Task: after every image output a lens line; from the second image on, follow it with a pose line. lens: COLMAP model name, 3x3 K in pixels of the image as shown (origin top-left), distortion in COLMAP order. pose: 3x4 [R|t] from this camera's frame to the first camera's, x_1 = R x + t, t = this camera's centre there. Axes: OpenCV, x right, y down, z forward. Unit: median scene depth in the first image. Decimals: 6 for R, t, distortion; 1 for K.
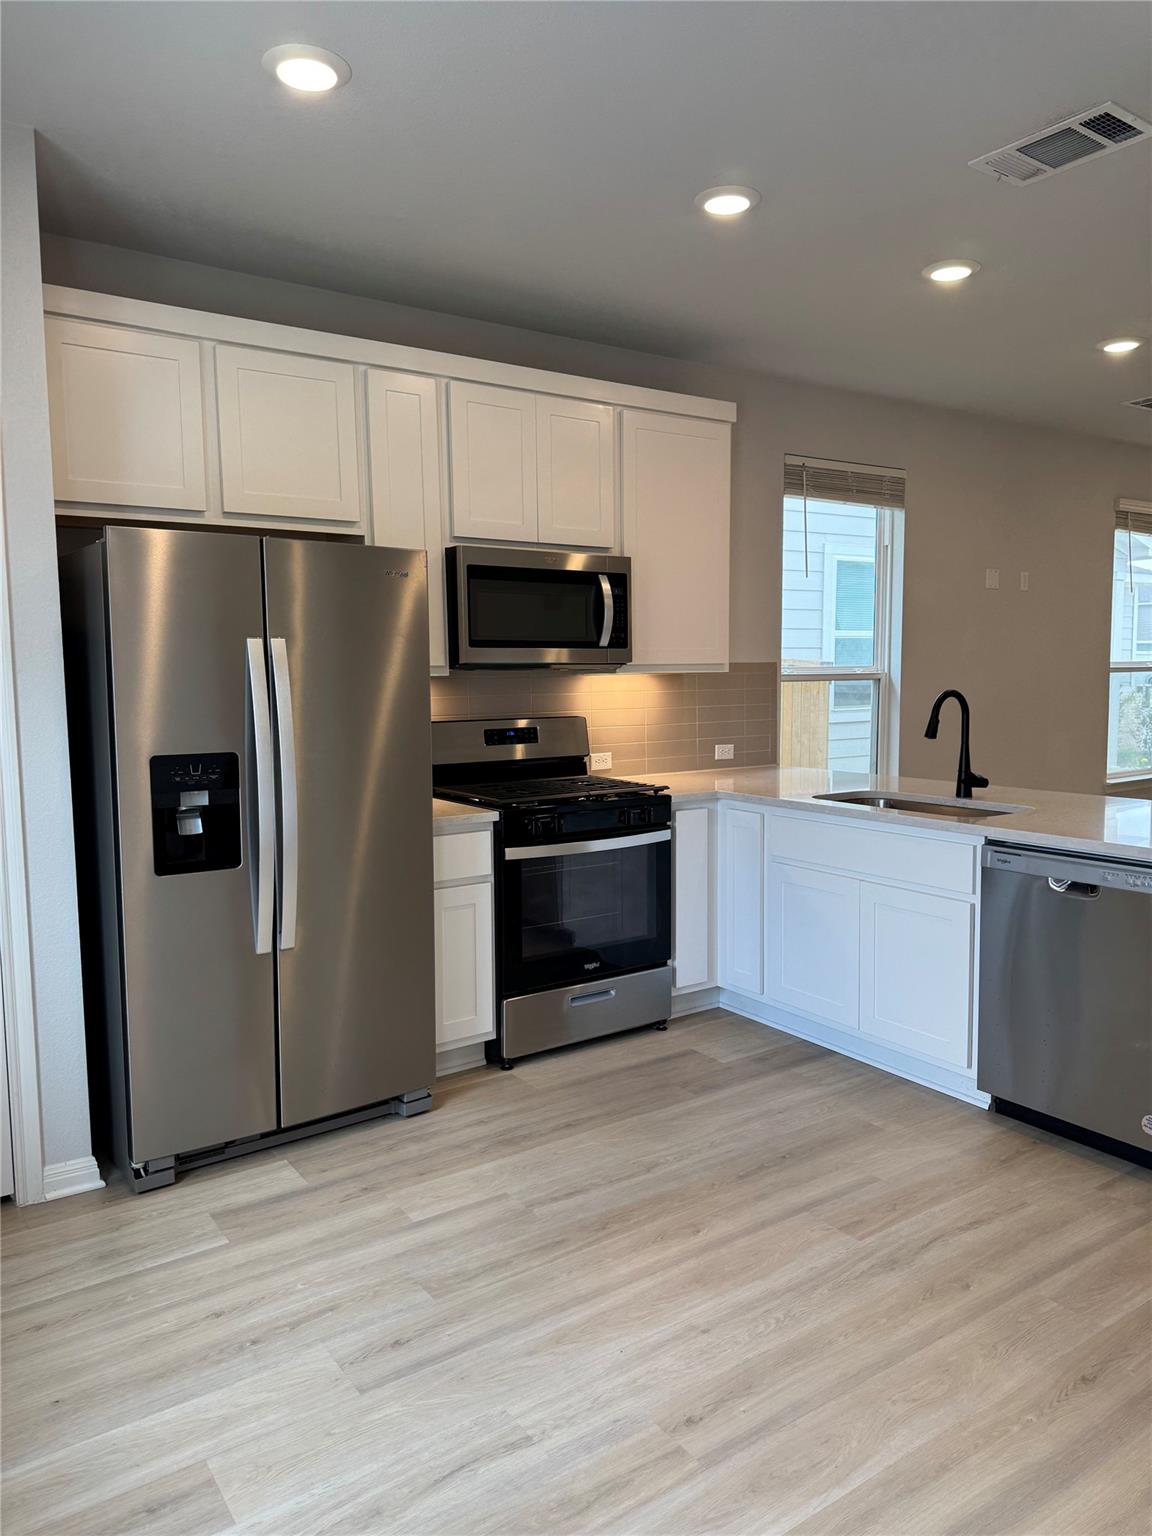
lens RADIAL K [[1083.8, 0, 588.5], [0, 1083.8, 773.4], [0, 0, 1]] dist [0.095086, -0.127600]
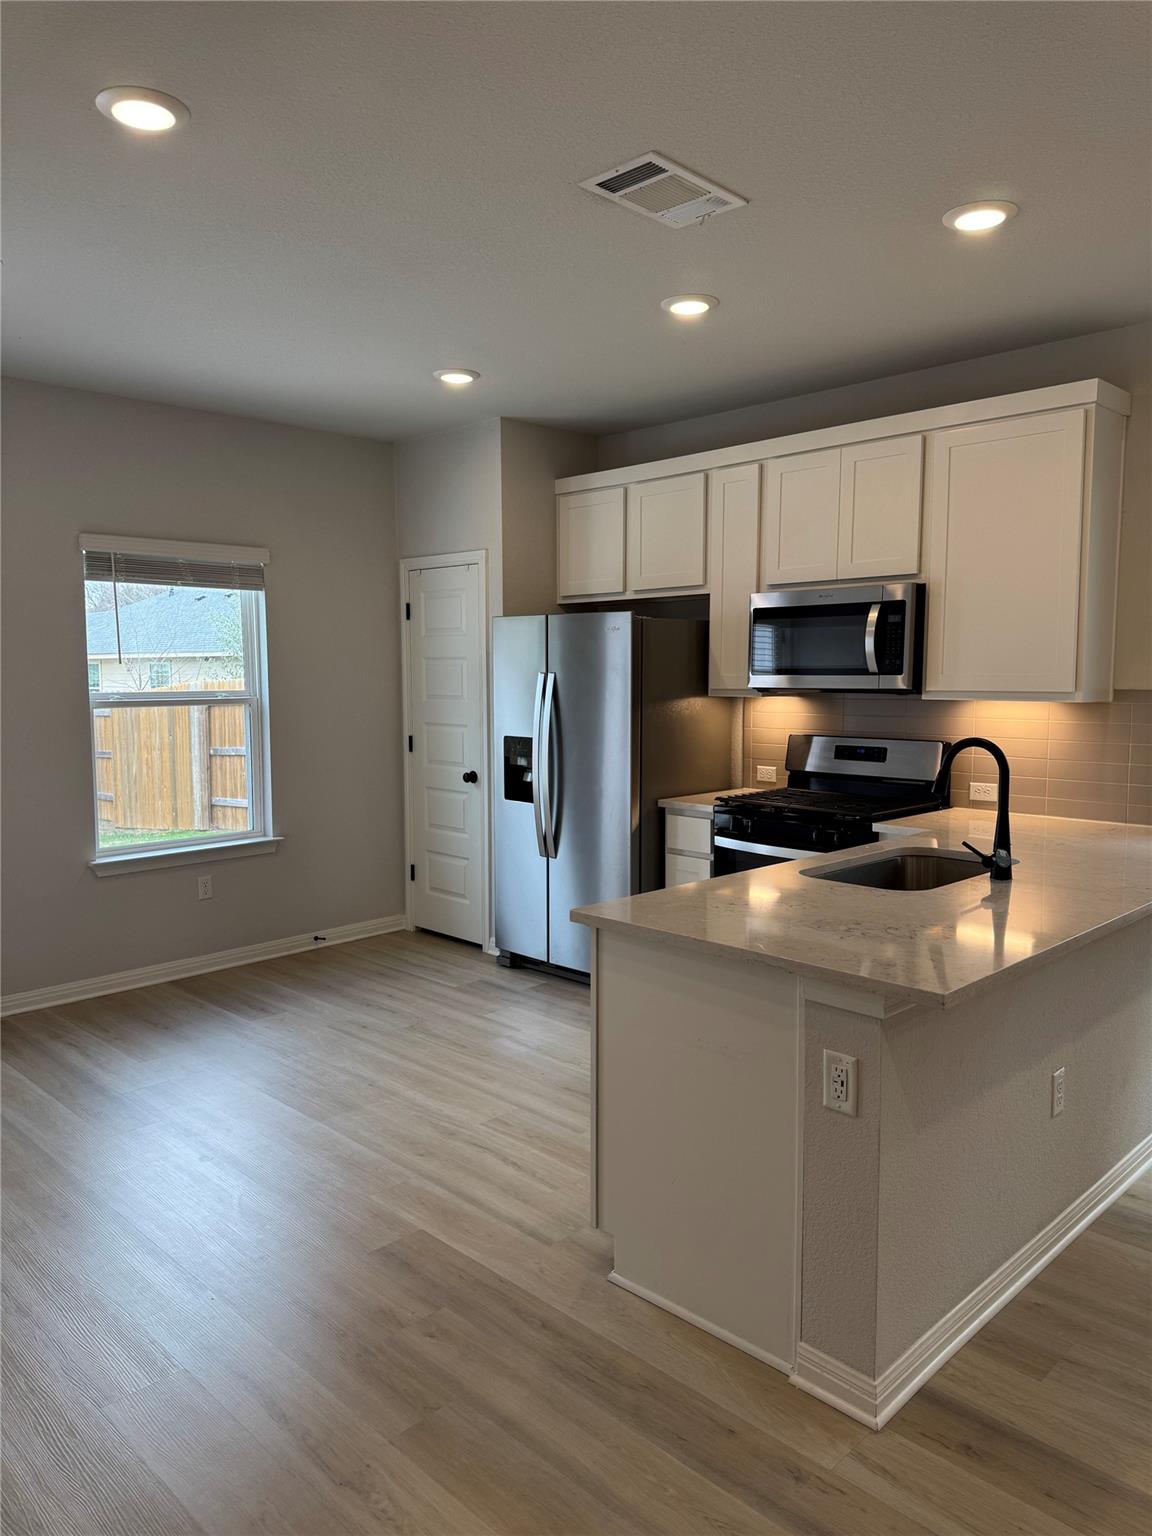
lens RADIAL K [[1077.7, 0, 576.0], [0, 1077.7, 768.0], [0, 0, 1]] dist [0.106719, -0.085162]
pose [[0.177838, 0.101578, -0.978803, 1.232266], [-0.096517, 0.991663, 0.085377, -0.110907], [0.979315, 0.079288, 0.186160, 0.663693]]
